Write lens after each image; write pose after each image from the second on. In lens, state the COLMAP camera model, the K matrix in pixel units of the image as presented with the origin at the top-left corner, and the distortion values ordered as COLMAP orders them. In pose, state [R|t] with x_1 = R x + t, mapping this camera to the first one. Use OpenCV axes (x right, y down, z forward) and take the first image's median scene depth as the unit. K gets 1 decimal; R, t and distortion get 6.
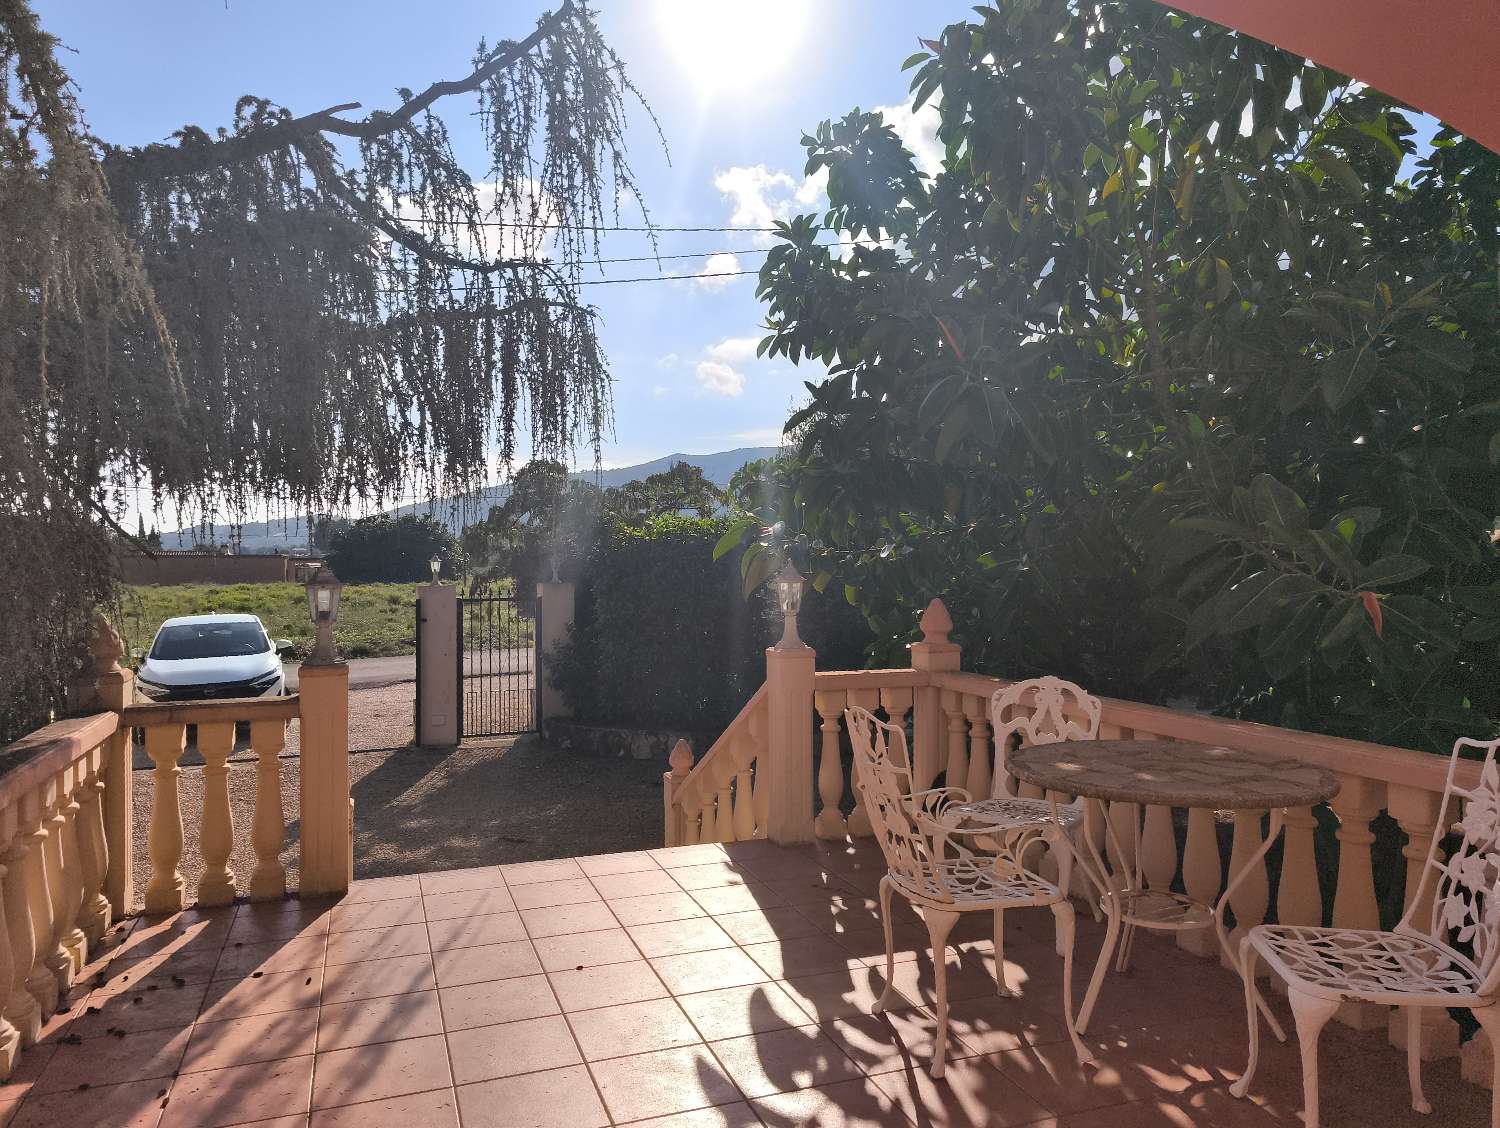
lens RADIAL K [[995.8, 0, 750.0], [0, 995.8, 564.0], [0, 0, 1]] dist [-0.001631, 0.000538]
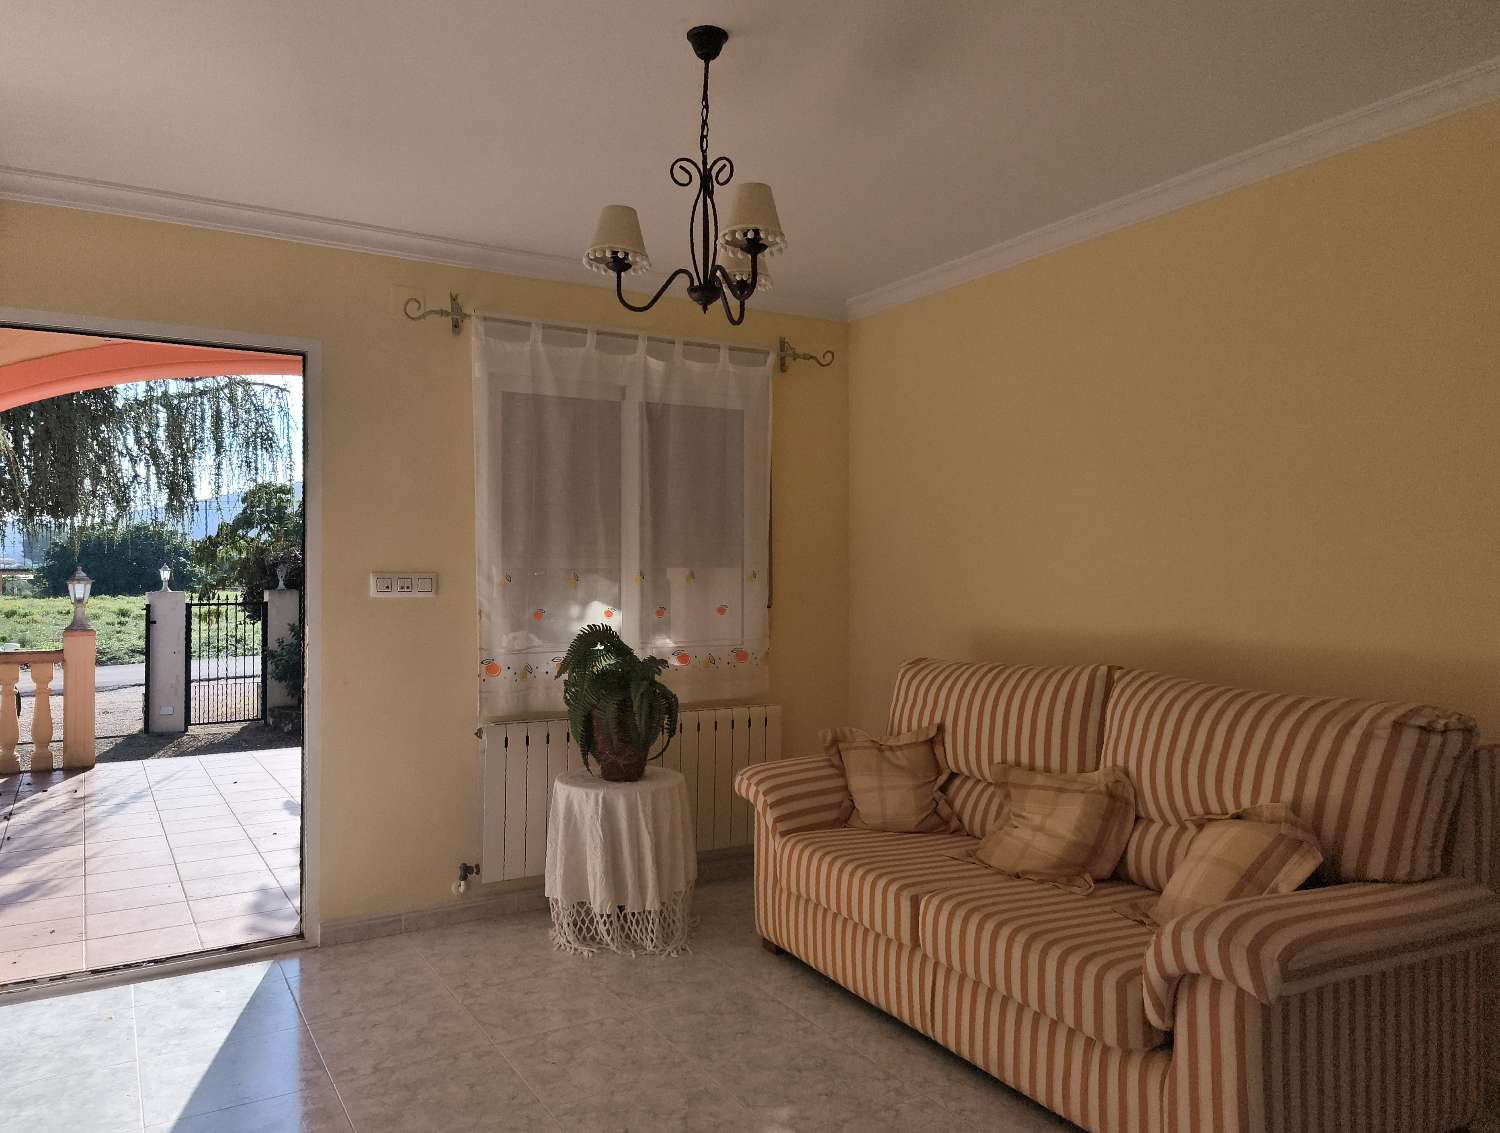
lens RADIAL K [[1011.2, 0, 750.0], [0, 1011.2, 566.5], [0, 0, 1]] dist [0.004615, -0.001754]
pose [[0.977634, 0.000897, 0.210311, 0.091139], [0.001205, 0.999951, -0.009866, 0.004588], [-0.210310, 0.009899, 0.977585, -0.261936]]
